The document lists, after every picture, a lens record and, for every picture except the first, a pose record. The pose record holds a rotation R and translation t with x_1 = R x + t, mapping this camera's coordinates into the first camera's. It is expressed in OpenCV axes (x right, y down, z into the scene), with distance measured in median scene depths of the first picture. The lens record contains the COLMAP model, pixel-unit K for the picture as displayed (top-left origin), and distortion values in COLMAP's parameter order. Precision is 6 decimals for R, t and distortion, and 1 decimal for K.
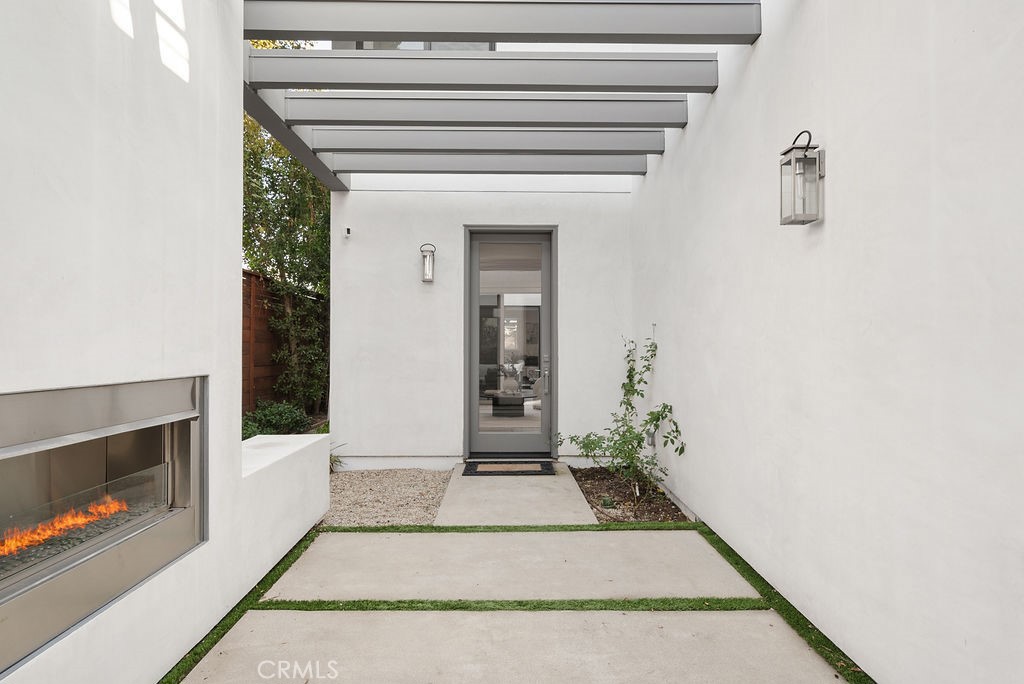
lens RADIAL K [[584.5, 0, 513.2], [0, 584.5, 342.4], [0, 0, 1]] dist [0.008357, -0.000554]
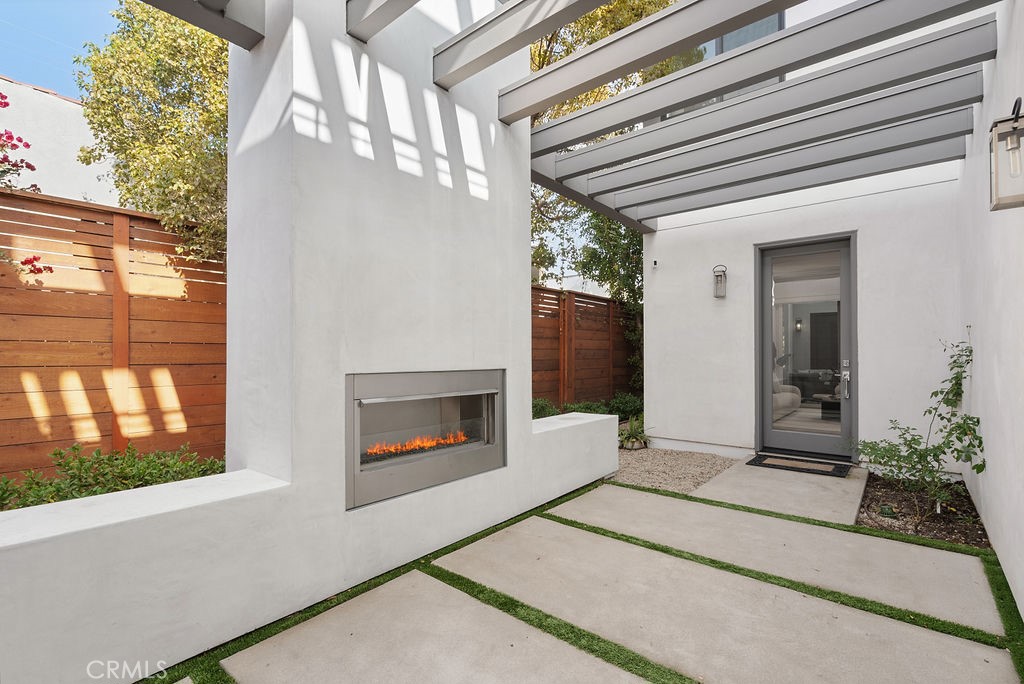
lens RADIAL K [[473.9, 0, 498.2], [0, 473.9, 354.4], [0, 0, 1]] dist [-0.002002, 0.003667]
pose [[0.744213, 0.000215, -0.667942, 0.225860], [0.005628, 0.999962, 0.006593, 0.004038], [0.667919, -0.008665, 0.744184, -0.018833]]
